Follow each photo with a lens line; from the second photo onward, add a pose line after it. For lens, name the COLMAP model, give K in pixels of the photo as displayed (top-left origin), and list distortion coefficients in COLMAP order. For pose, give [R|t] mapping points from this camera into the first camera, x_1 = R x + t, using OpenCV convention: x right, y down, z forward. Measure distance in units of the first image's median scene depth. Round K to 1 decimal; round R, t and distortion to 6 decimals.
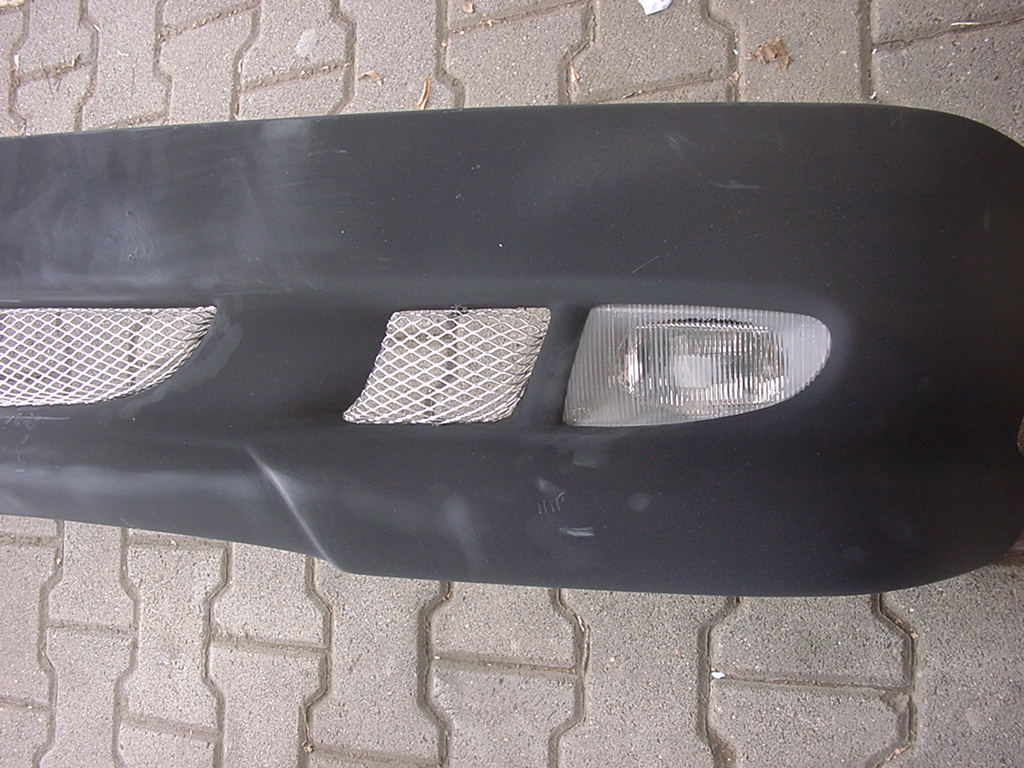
lens RADIAL K [[1199.2, 0, 529.9], [0, 1199.2, 386.3], [0, 0, 1]] dist [-0.213239, 0.223020]
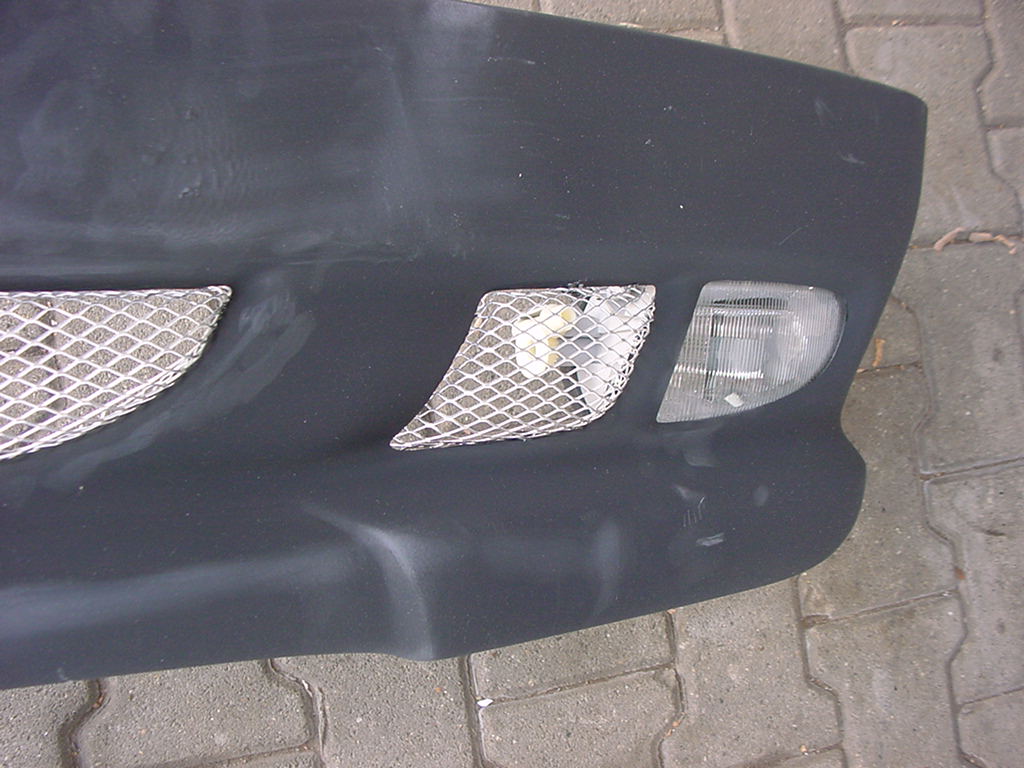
lens RADIAL K [[1200.6, 0, 481.3], [0, 1200.6, 420.4], [0, 0, 1]] dist [-0.240022, 0.344873]
pose [[0.649569, -0.080747, 0.756003, -0.632837], [0.074421, 0.996322, 0.042472, -0.013683], [-0.756652, 0.028674, 0.653189, 0.488303]]
